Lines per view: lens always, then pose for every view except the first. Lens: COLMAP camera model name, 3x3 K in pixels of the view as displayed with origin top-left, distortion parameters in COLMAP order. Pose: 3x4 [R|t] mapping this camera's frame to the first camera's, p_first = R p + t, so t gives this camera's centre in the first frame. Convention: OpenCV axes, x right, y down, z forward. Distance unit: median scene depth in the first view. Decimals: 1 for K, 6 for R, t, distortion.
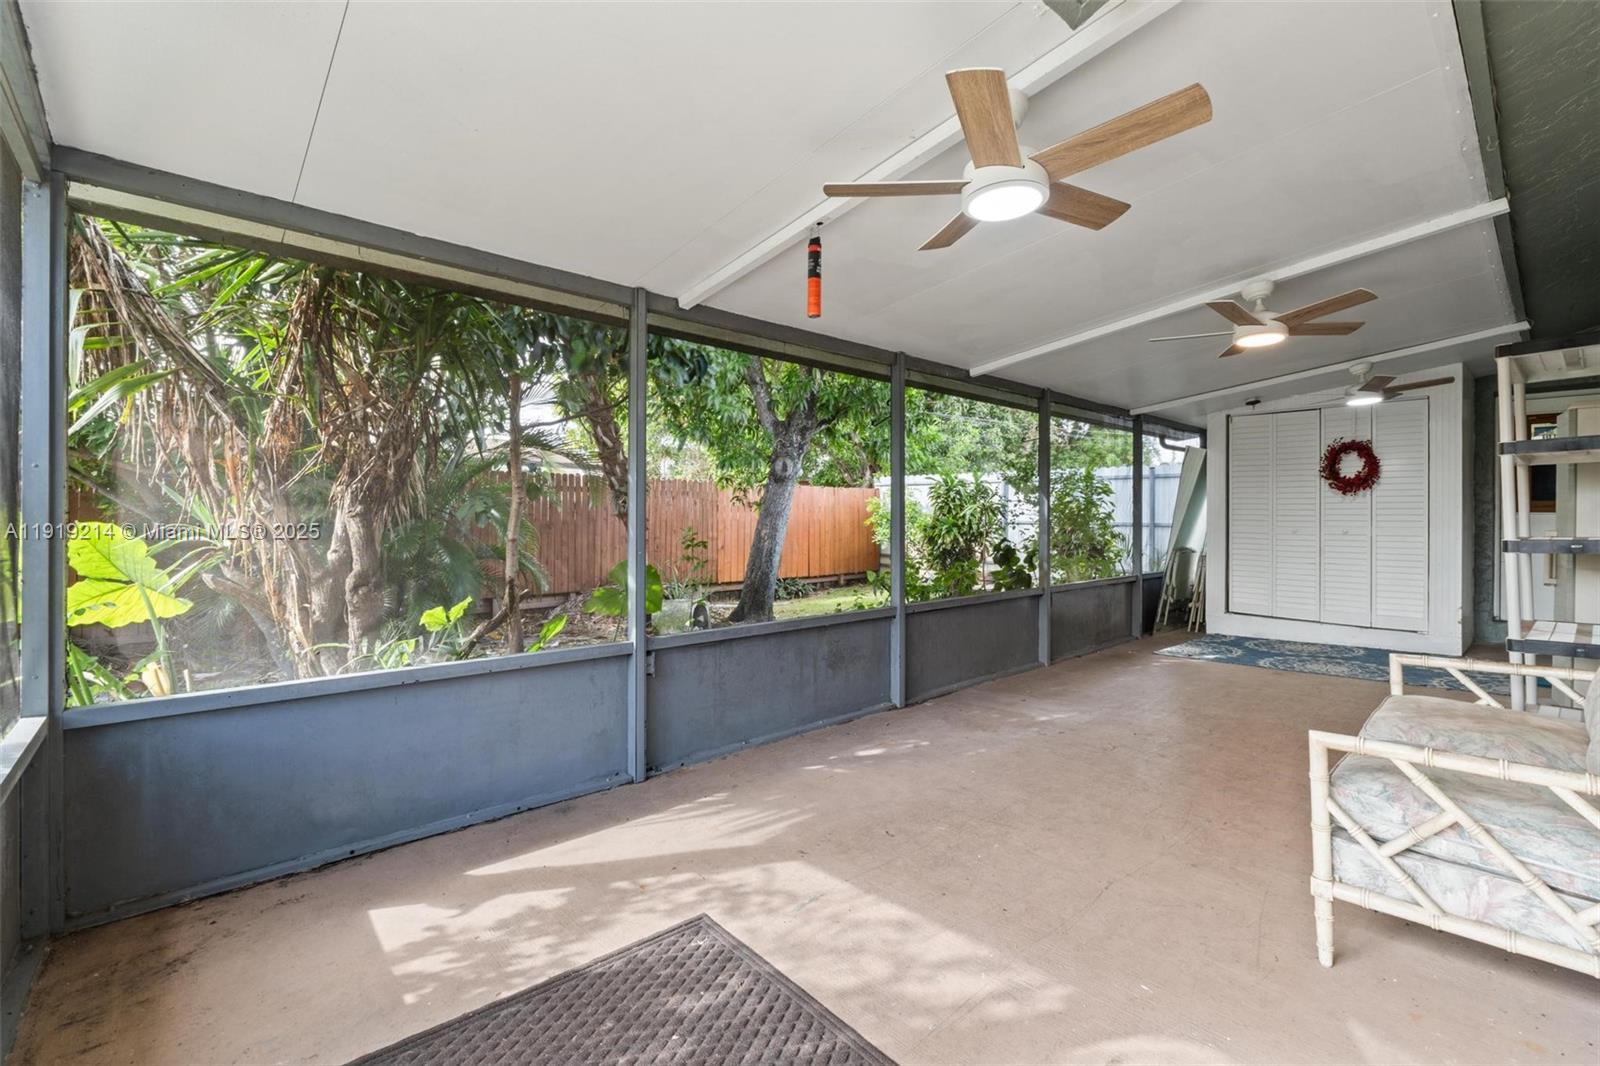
lens RADIAL K [[686.5, 0, 810.6], [0, 686.5, 515.6], [0, 0, 1]] dist [-0.002790, -0.000968]
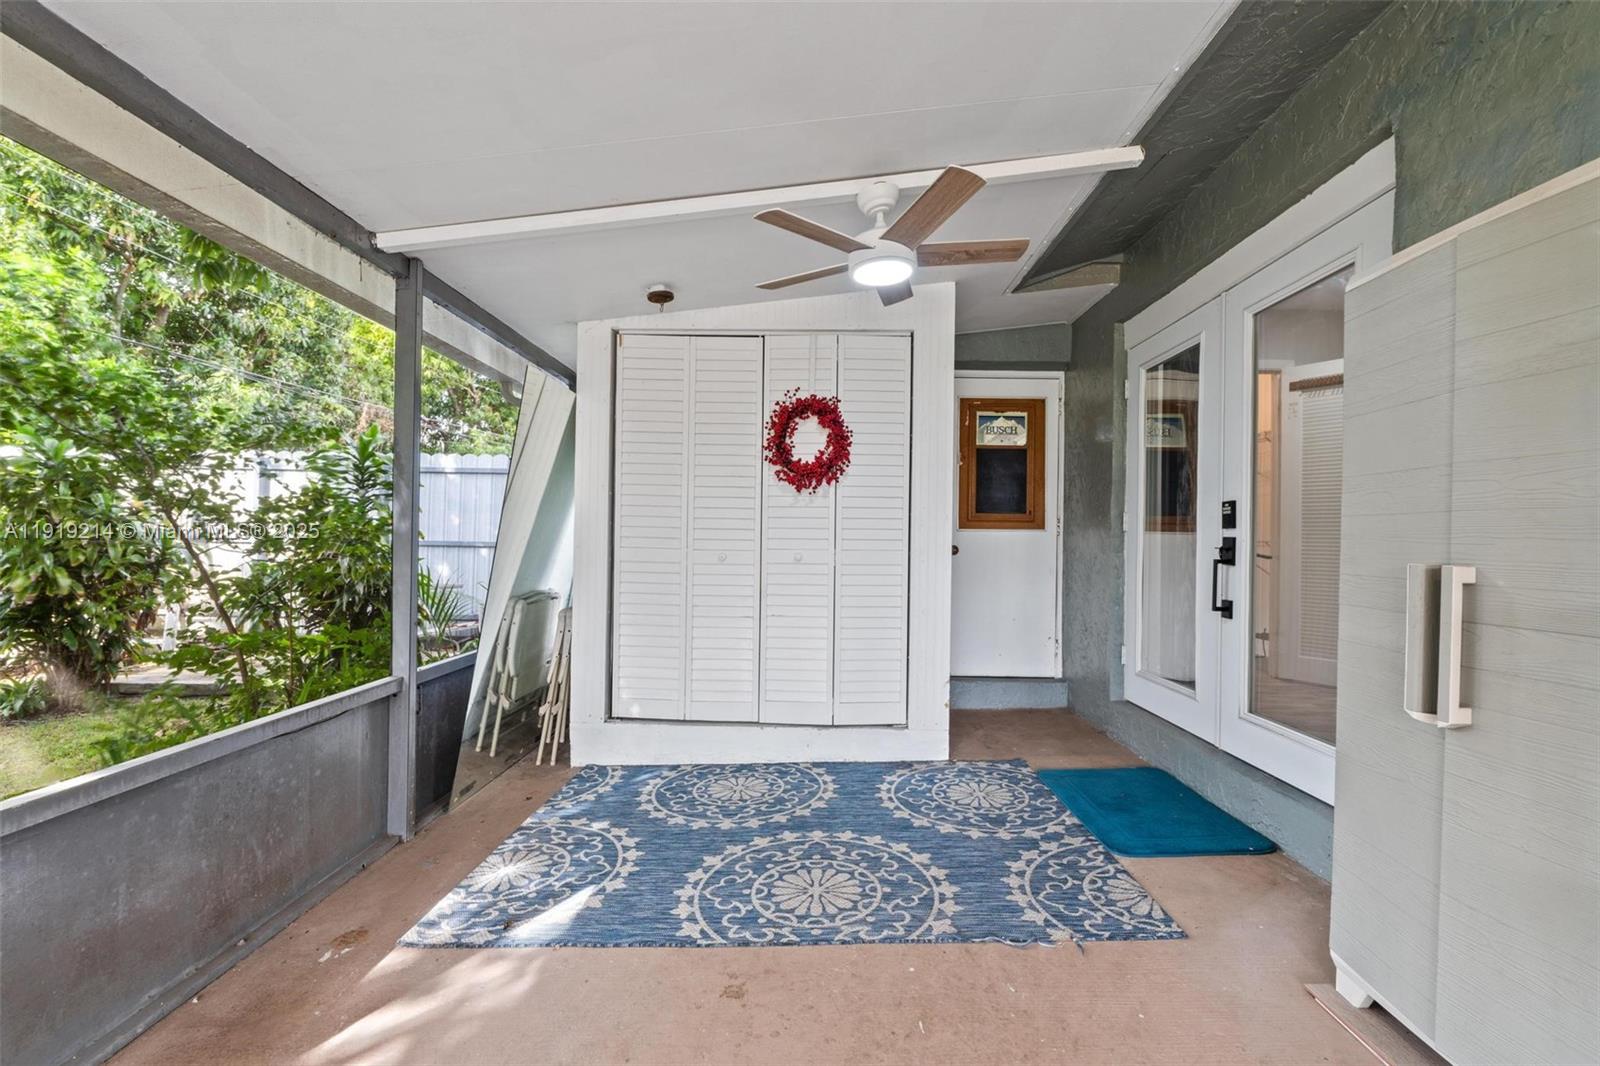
lens RADIAL K [[686.5, 0, 810.4], [0, 686.5, 535.6], [0, 0, 1]] dist [-0.002790, -0.000968]
pose [[0.679686, 0.008176, 0.733457, 0.368006], [-0.010550, 0.999943, -0.001371, 0.005551], [-0.733427, -0.006806, 0.679734, 0.600199]]
